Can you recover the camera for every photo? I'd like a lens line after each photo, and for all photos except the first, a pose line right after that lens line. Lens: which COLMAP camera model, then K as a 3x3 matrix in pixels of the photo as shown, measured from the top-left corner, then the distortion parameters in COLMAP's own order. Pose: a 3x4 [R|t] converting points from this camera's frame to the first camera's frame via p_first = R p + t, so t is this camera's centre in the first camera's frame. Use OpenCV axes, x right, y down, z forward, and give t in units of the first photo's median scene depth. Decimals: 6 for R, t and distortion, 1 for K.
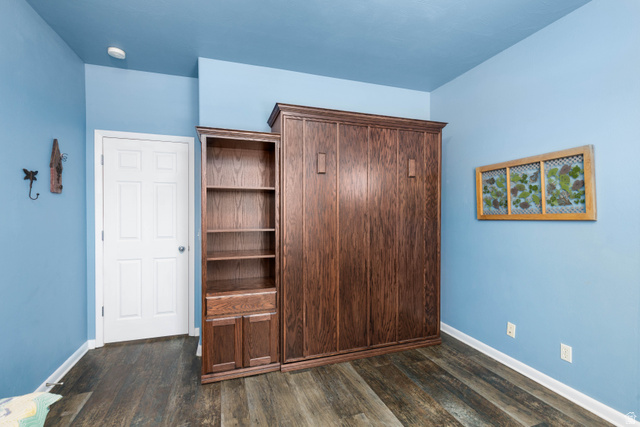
lens RADIAL K [[294.3, 0, 320.0], [0, 294.3, 213.5], [0, 0, 1]] dist [0.003179, 0.000602]
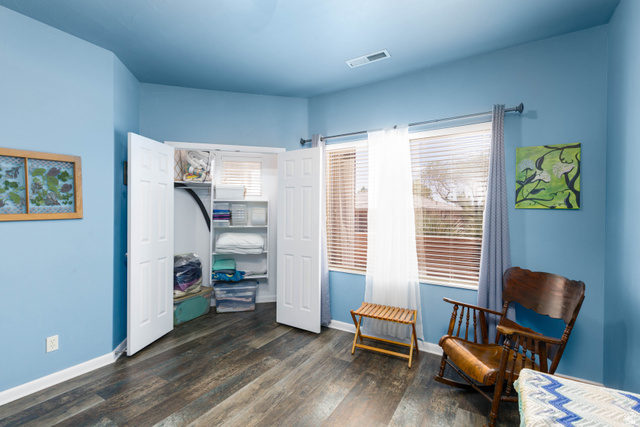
lens RADIAL K [[294.3, 0, 320.0], [0, 294.3, 213.5], [0, 0, 1]] dist [0.003179, 0.000602]
pose [[-0.638196, -0.003818, 0.769864, -0.608671], [0.005214, 0.999943, 0.009281, -0.002879], [-0.769856, 0.009938, -0.638140, 0.938323]]
